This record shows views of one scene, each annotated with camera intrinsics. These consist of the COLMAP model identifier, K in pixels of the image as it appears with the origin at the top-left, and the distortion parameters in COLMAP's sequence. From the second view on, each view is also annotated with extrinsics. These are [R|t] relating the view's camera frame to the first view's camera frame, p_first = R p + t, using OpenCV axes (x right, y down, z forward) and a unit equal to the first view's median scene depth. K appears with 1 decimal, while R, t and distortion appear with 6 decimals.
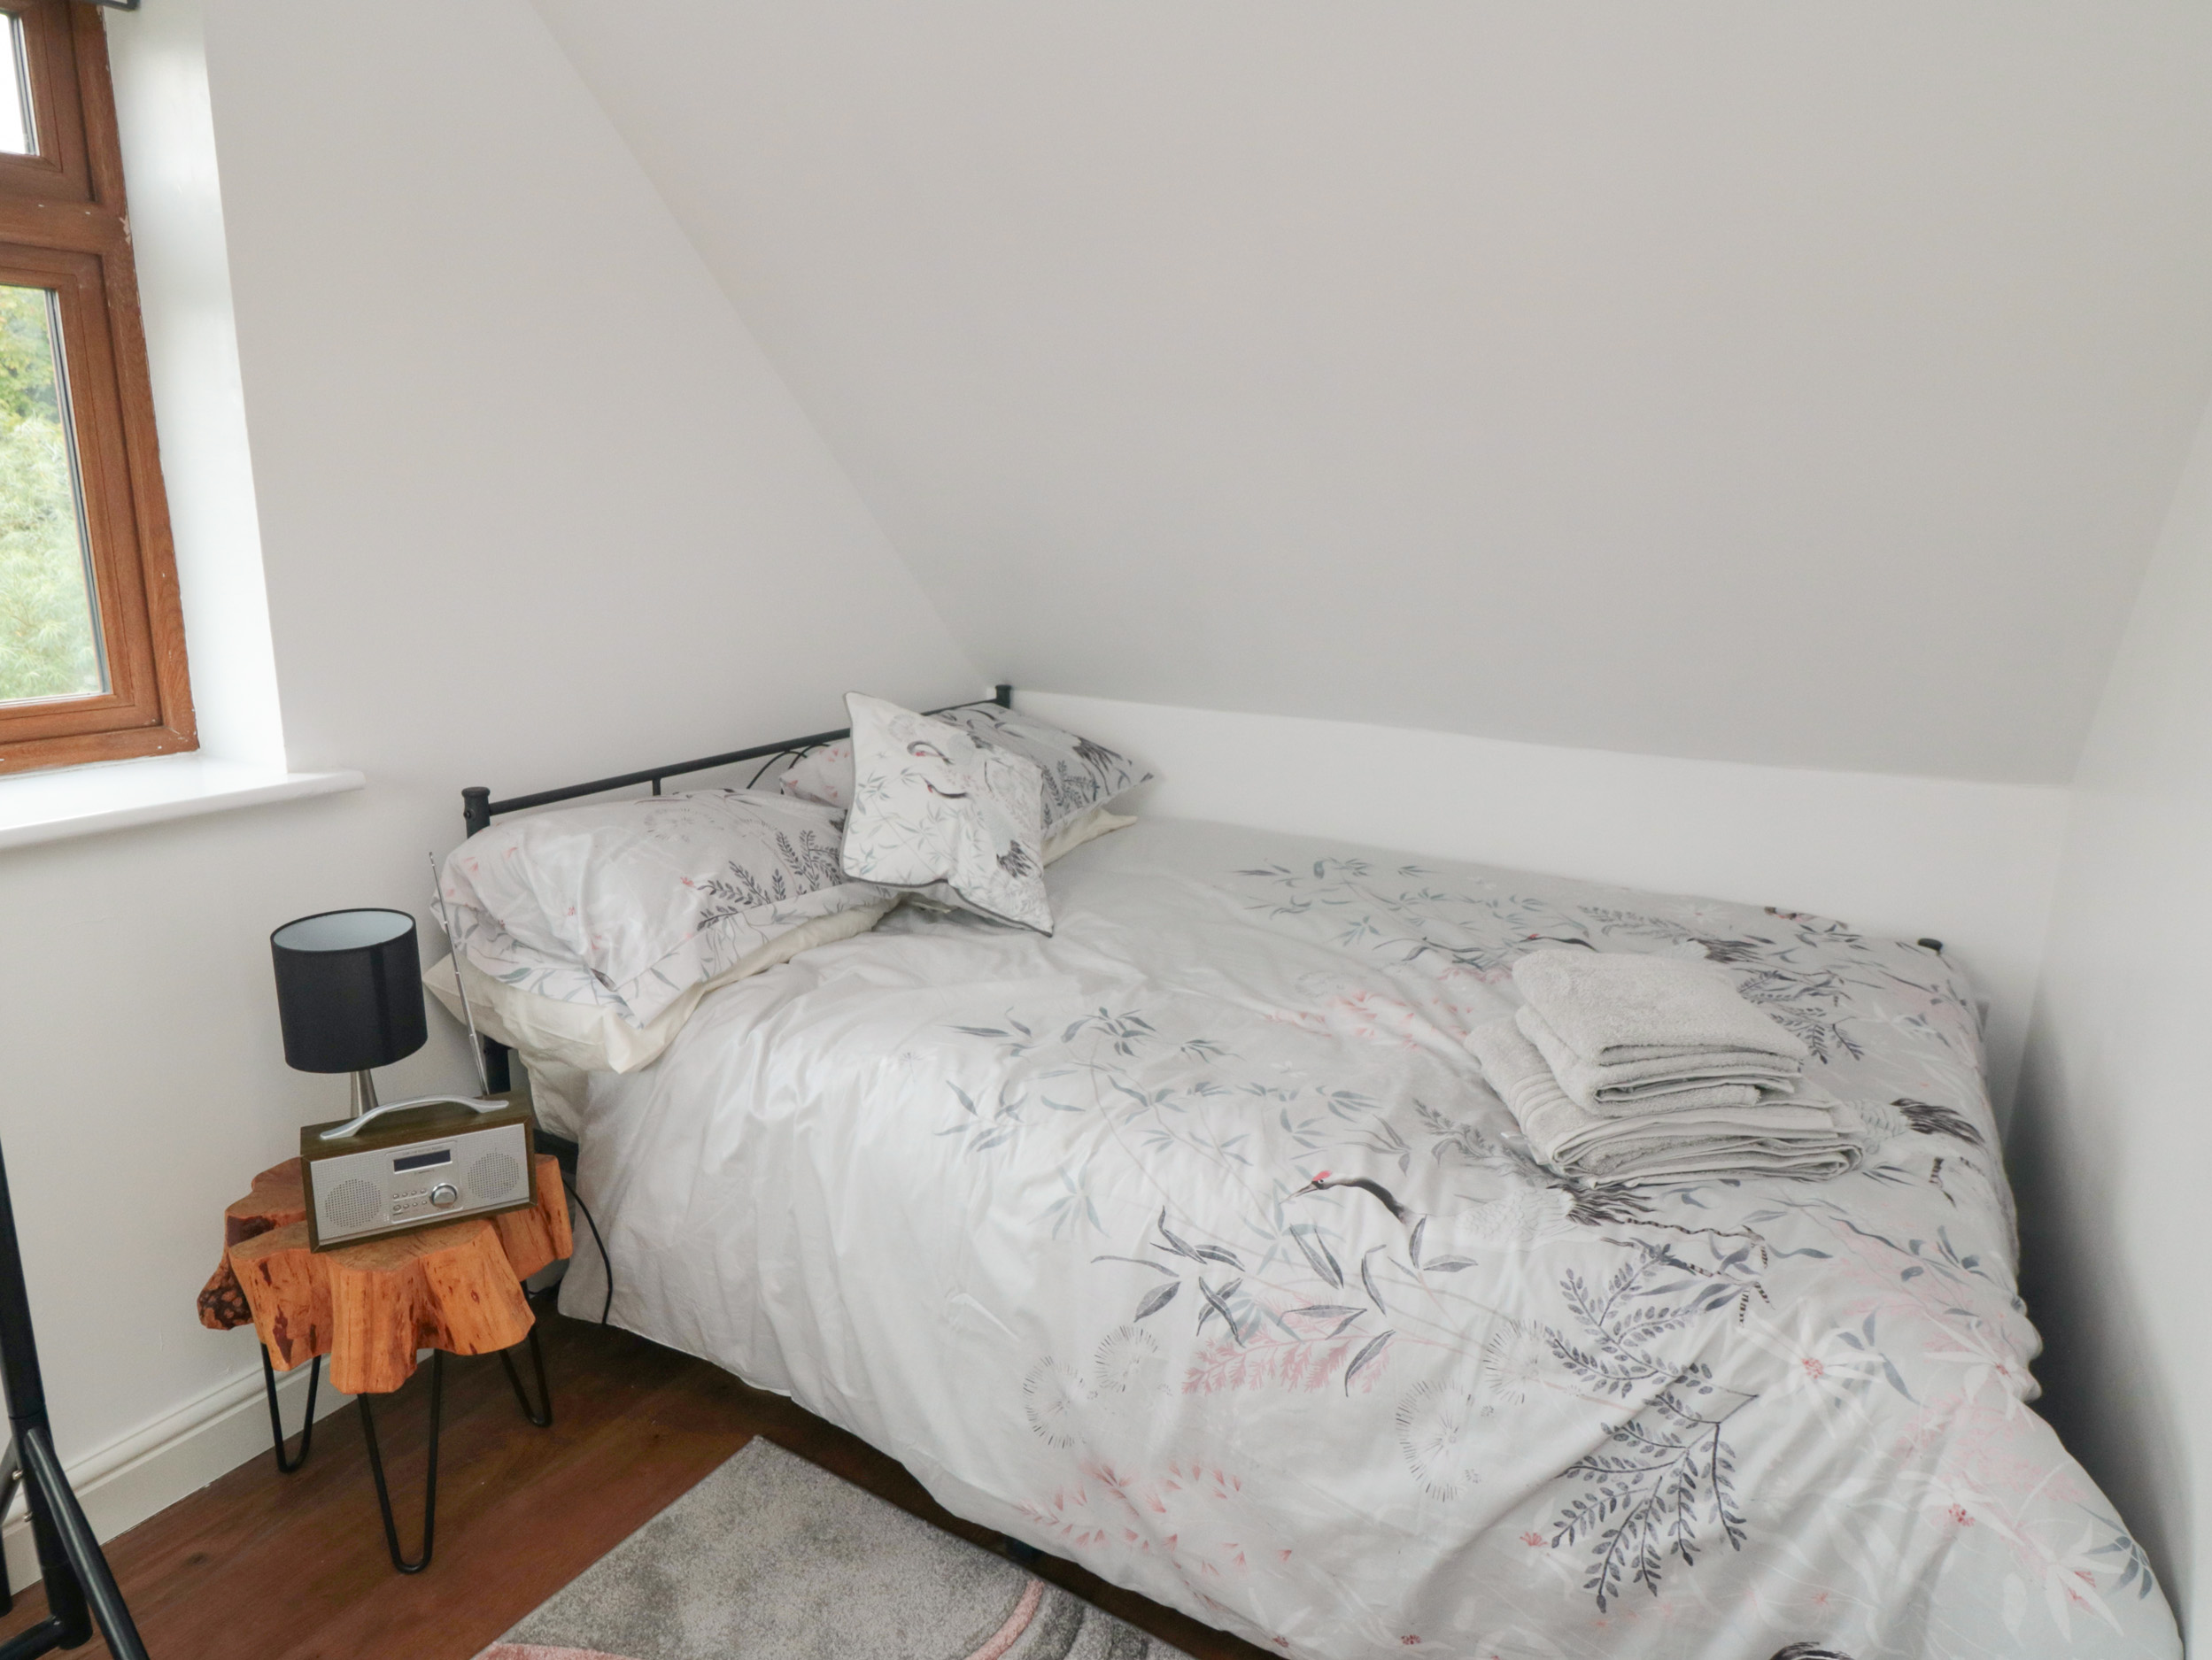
lens RADIAL K [[1345.5, 0, 1106.0], [0, 1345.5, 830.0], [0, 0, 1]] dist [0.016406, -0.020960]
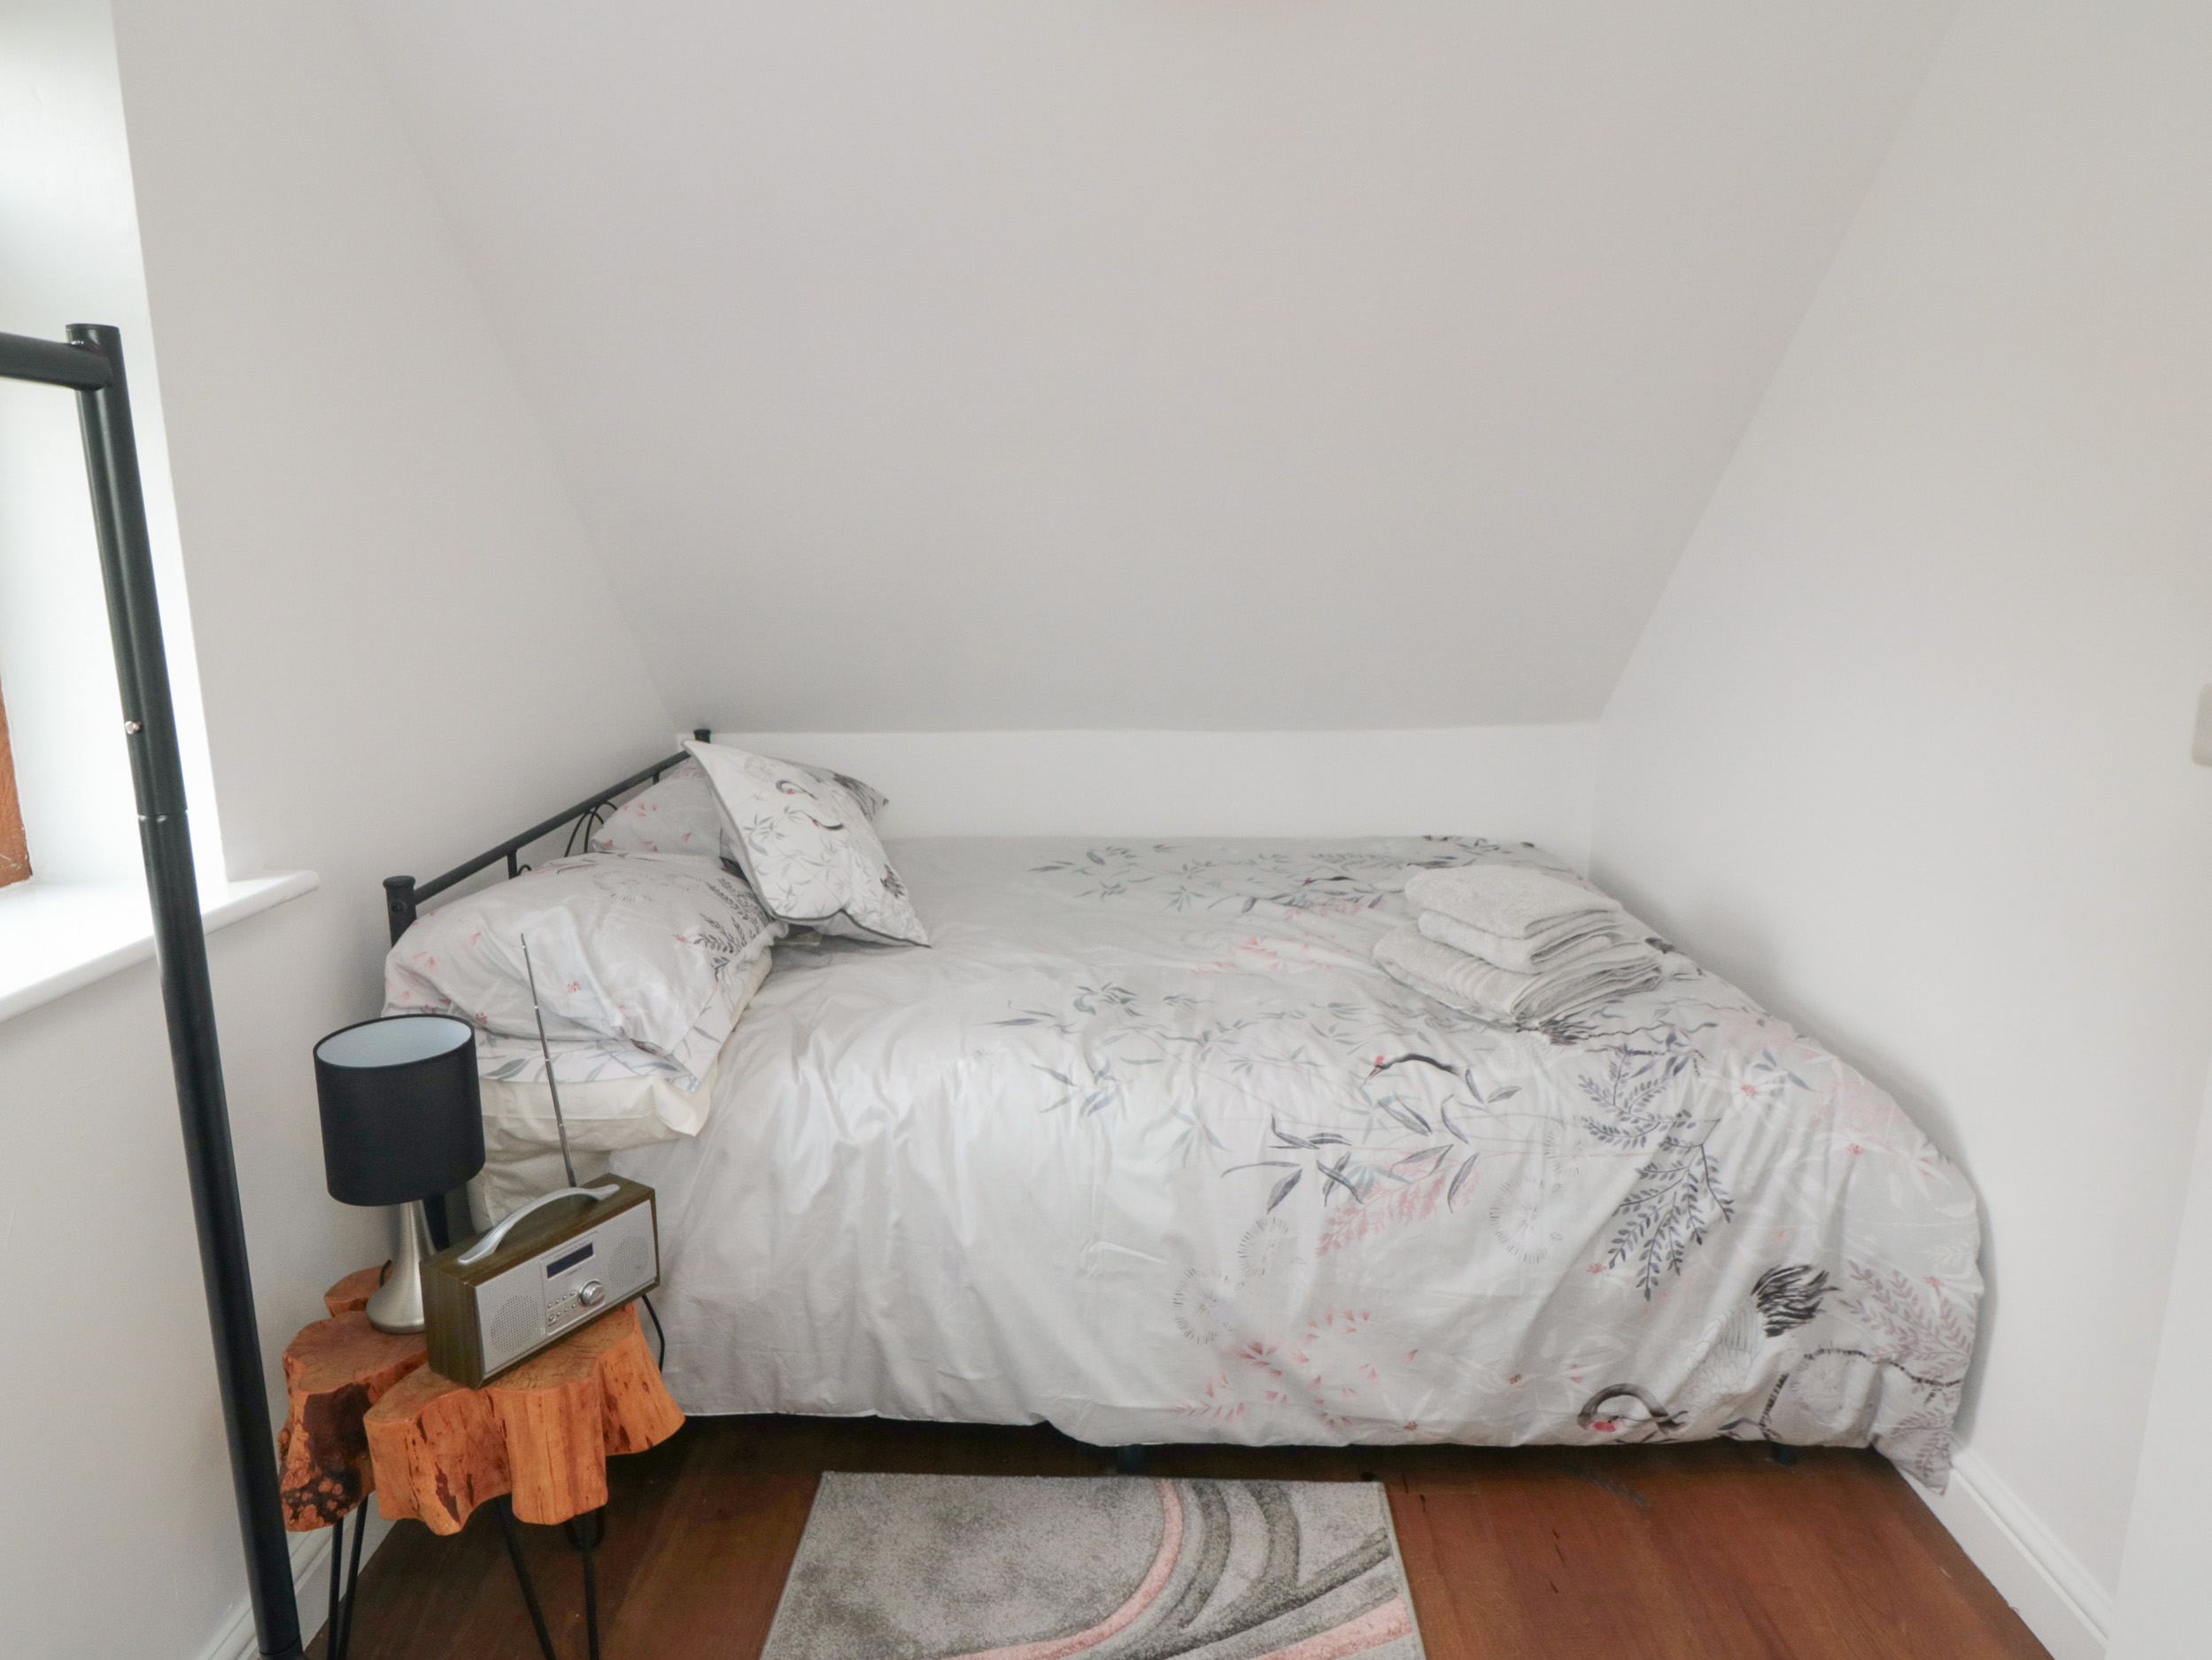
lens RADIAL K [[1345.5, 0, 1106.0], [0, 1345.5, 830.0], [0, 0, 1]] dist [0.016406, -0.020960]
pose [[0.870200, -0.127049, 0.476036, -0.649612], [0.138406, 0.990311, 0.011296, -0.010217], [-0.472859, 0.056056, 0.879353, -0.014832]]
